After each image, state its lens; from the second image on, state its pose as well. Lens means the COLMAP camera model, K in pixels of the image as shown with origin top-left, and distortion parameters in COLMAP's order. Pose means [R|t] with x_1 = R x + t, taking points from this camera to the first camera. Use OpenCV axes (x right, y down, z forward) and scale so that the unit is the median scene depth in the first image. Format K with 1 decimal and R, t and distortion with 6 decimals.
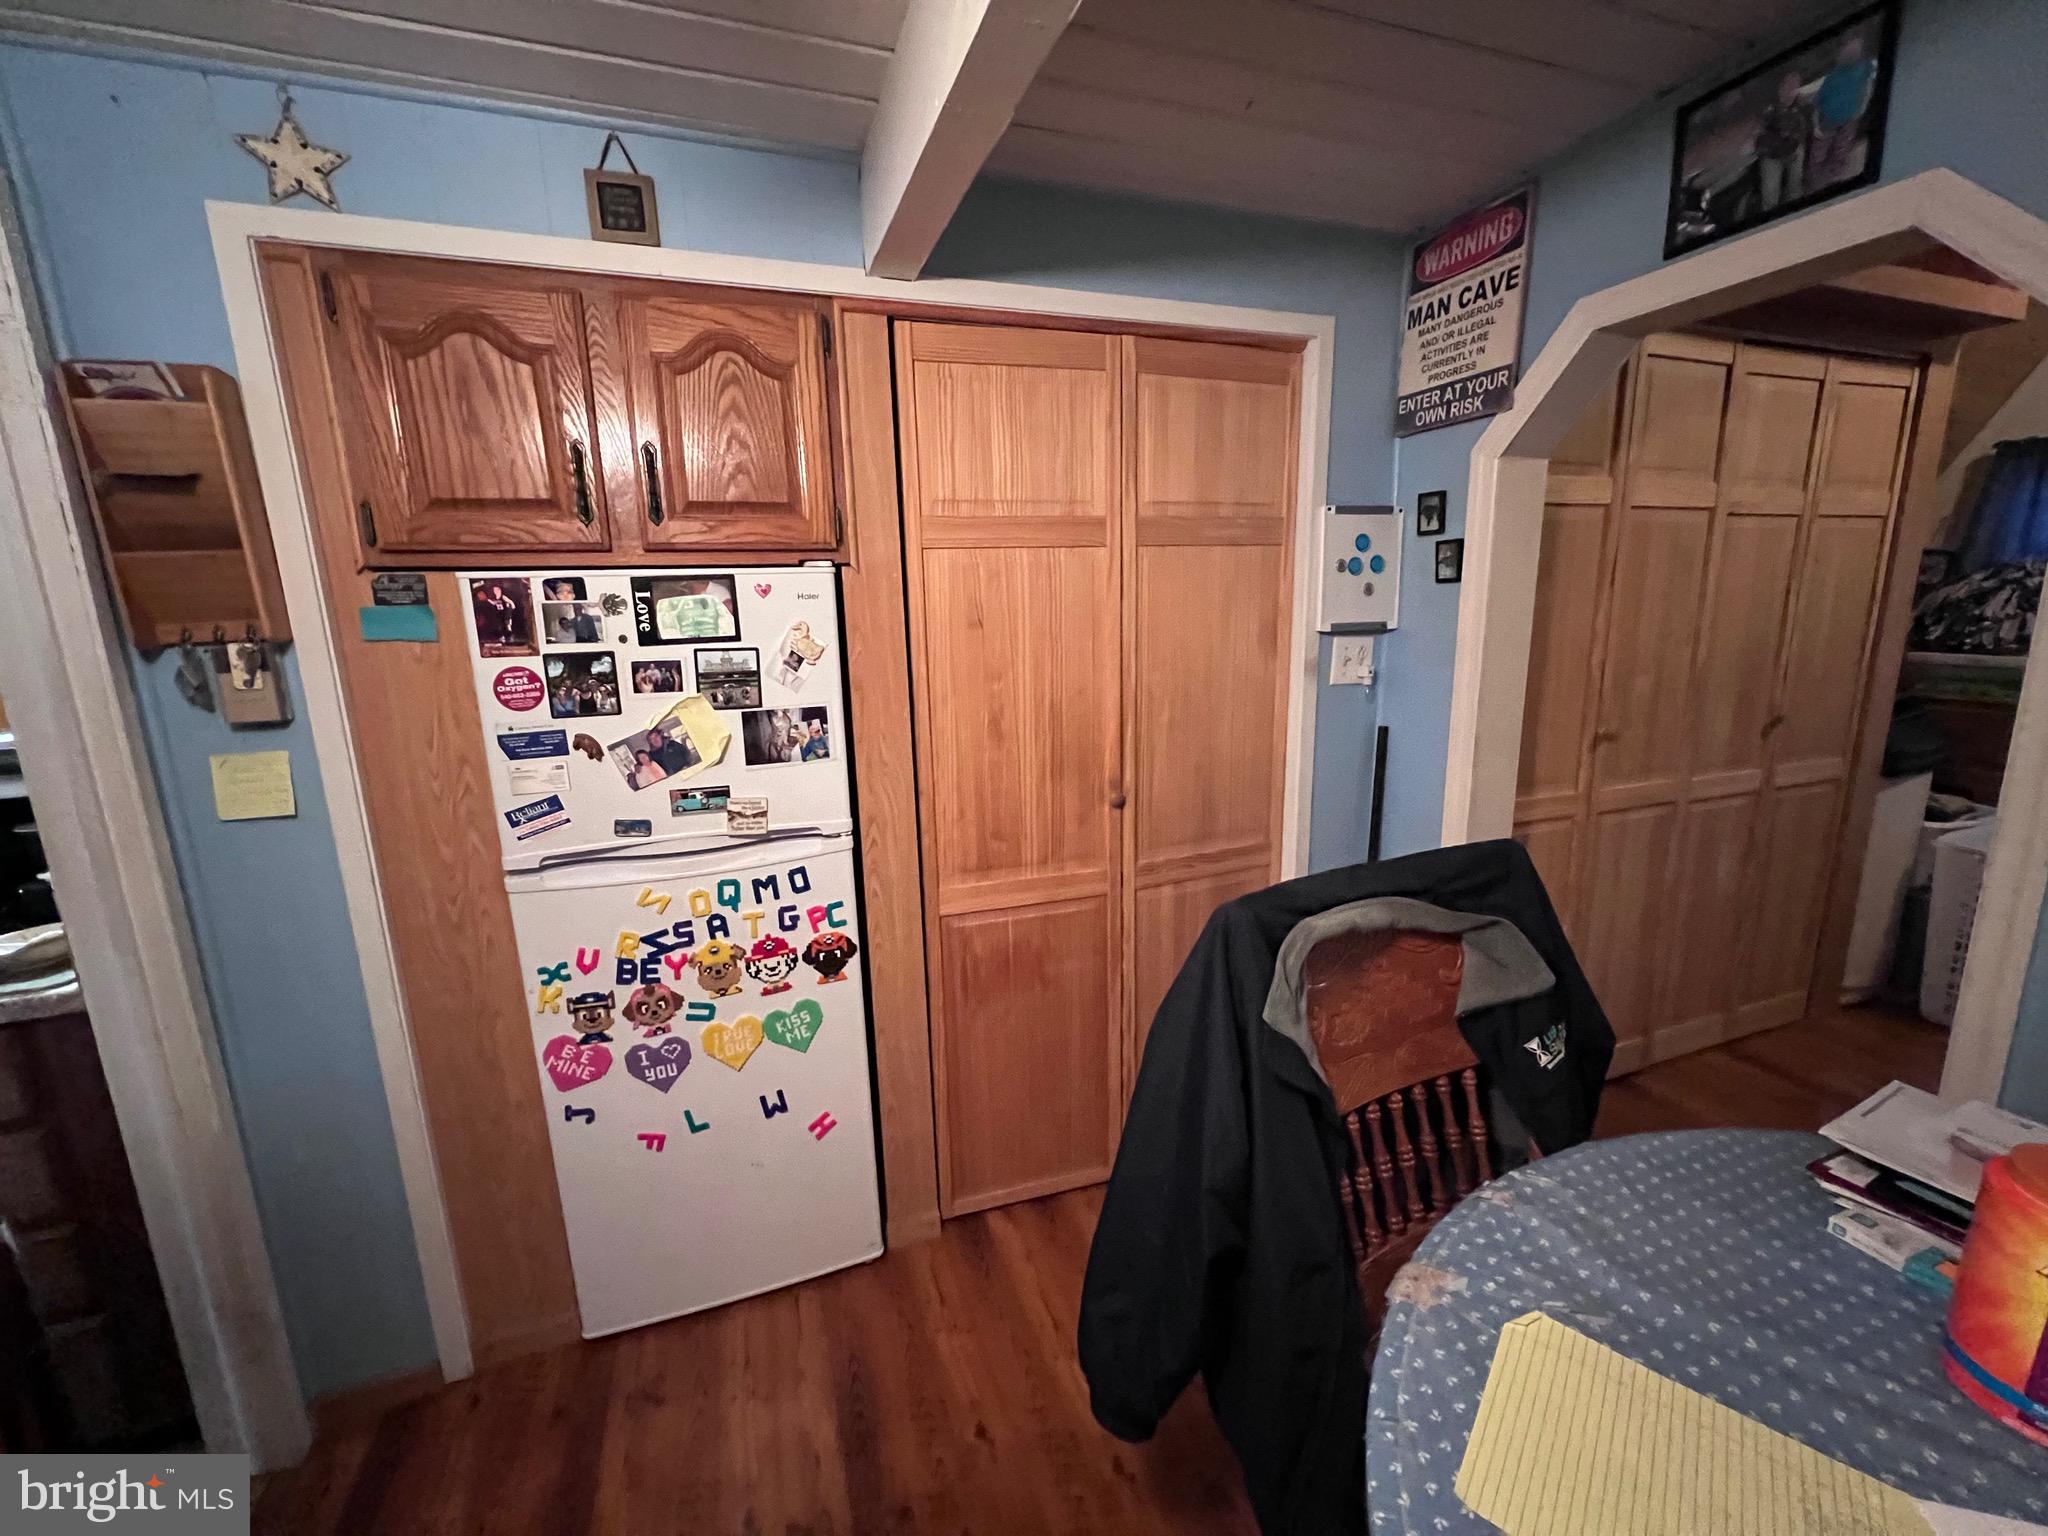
lens RADIAL K [[816.4, 0, 1024.5], [0, 816.4, 770.6], [0, 0, 1]] dist [-0.000992, 0.000074]
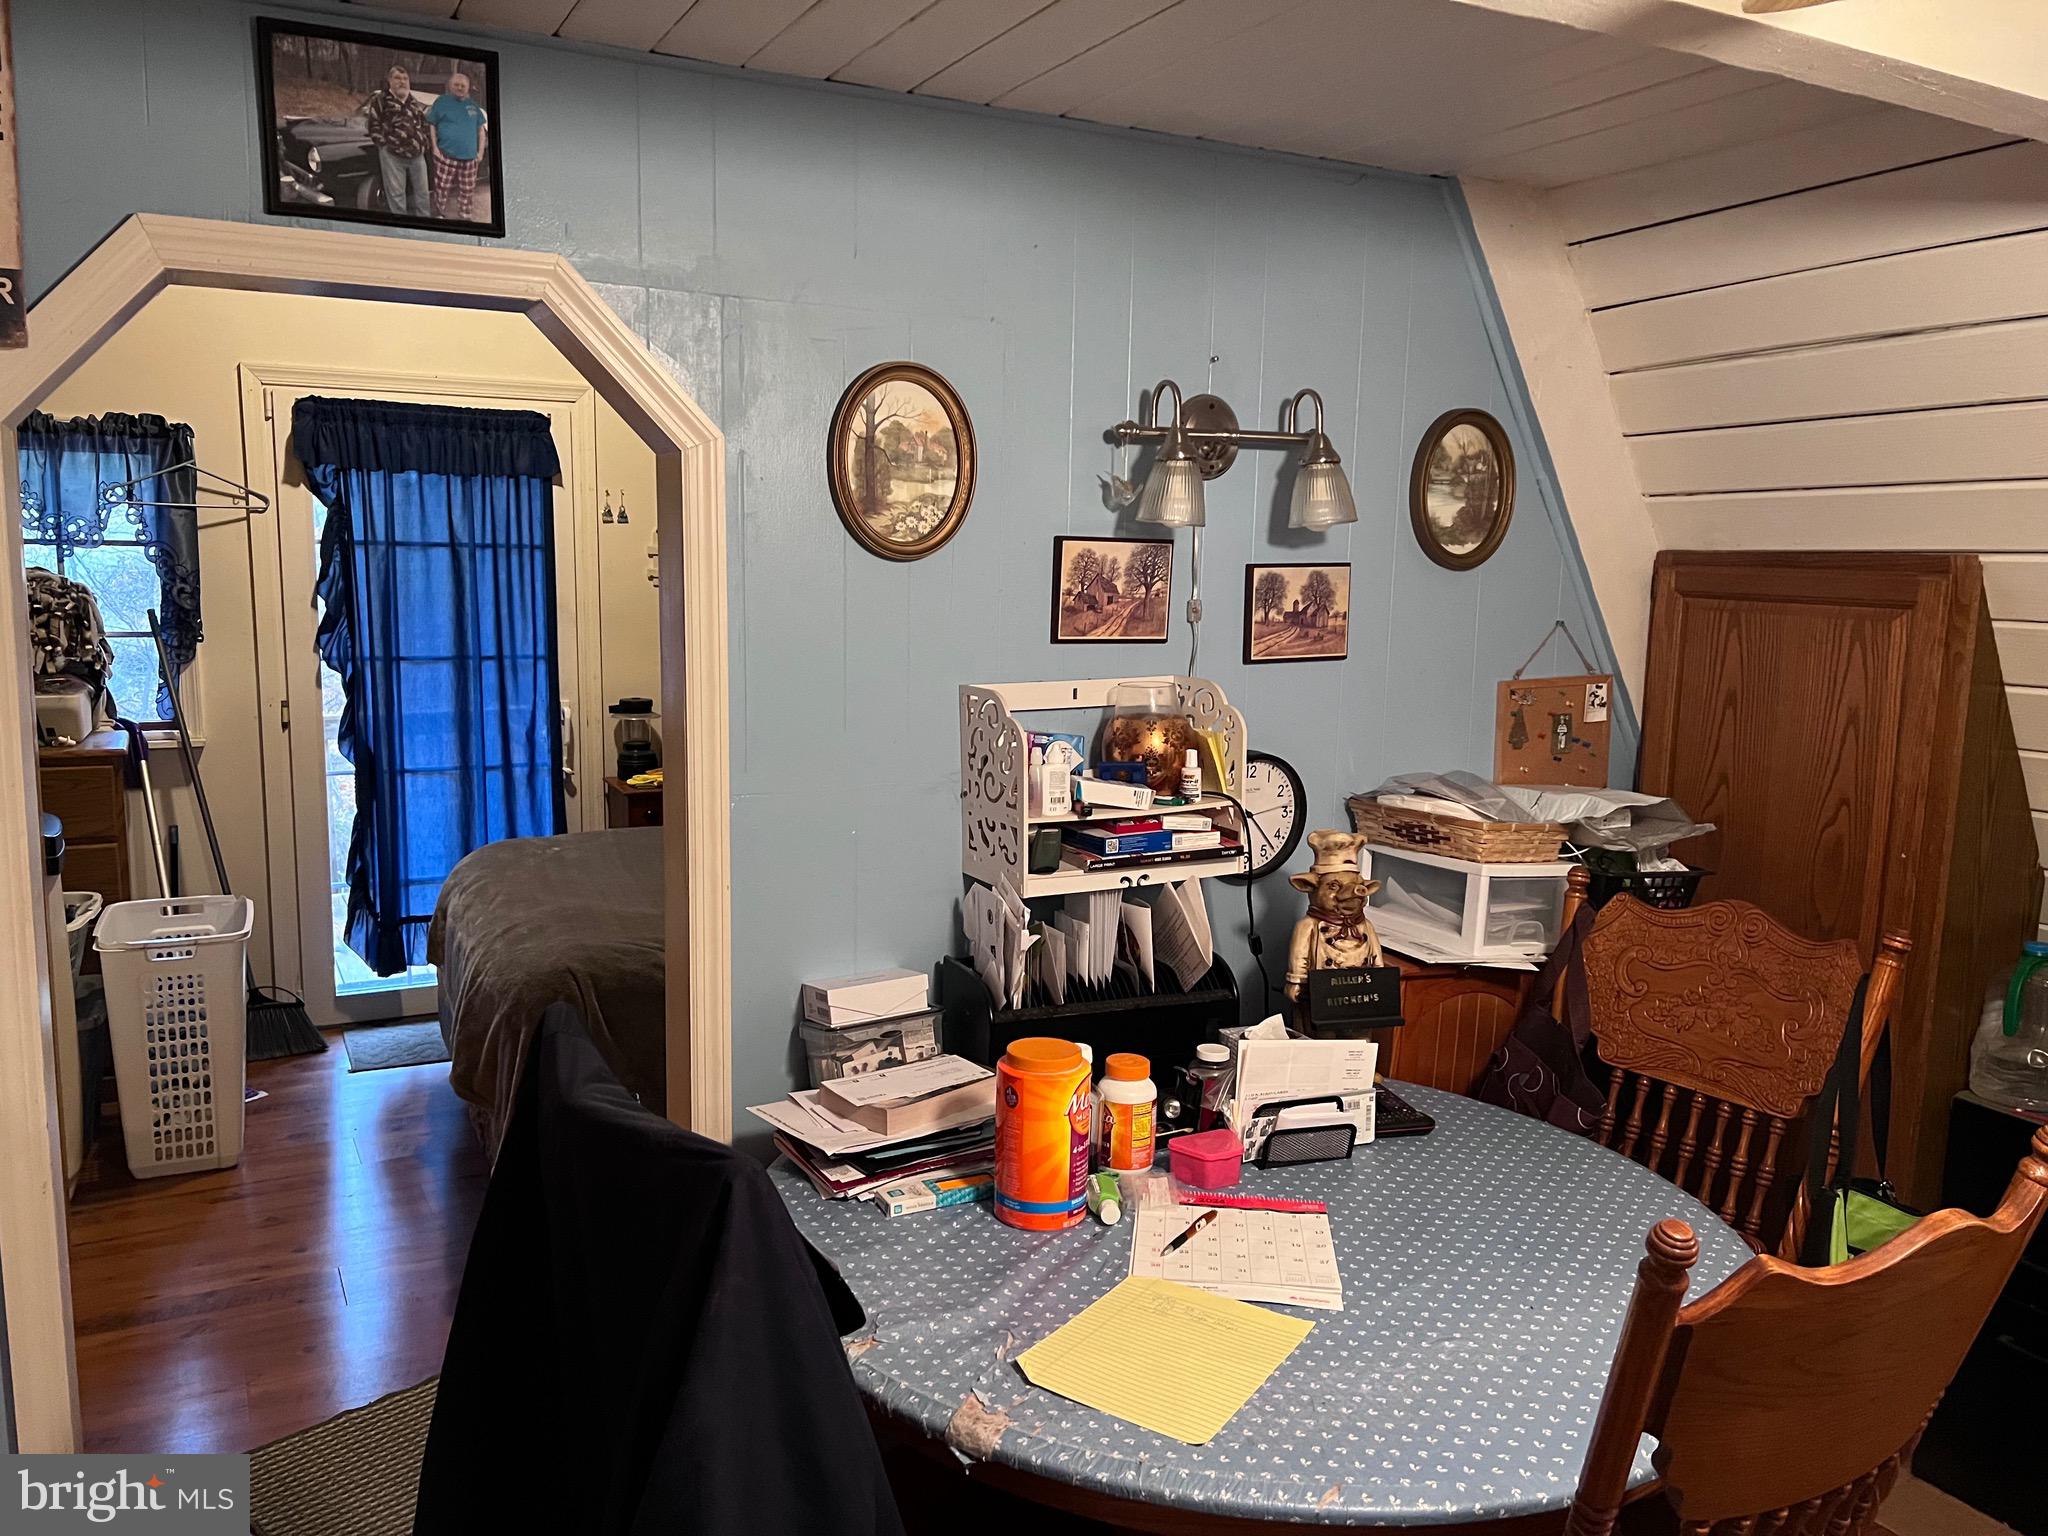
lens RADIAL K [[1551.5, 0, 1027.7], [0, 1551.5, 788.1], [0, 0, 1]] dist [0.009510, -0.005064]
pose [[-0.147446, -0.128037, 0.980748, -0.768584], [0.194249, 0.968526, 0.155645, -0.224956], [-0.969808, 0.213459, -0.117934, 0.644430]]
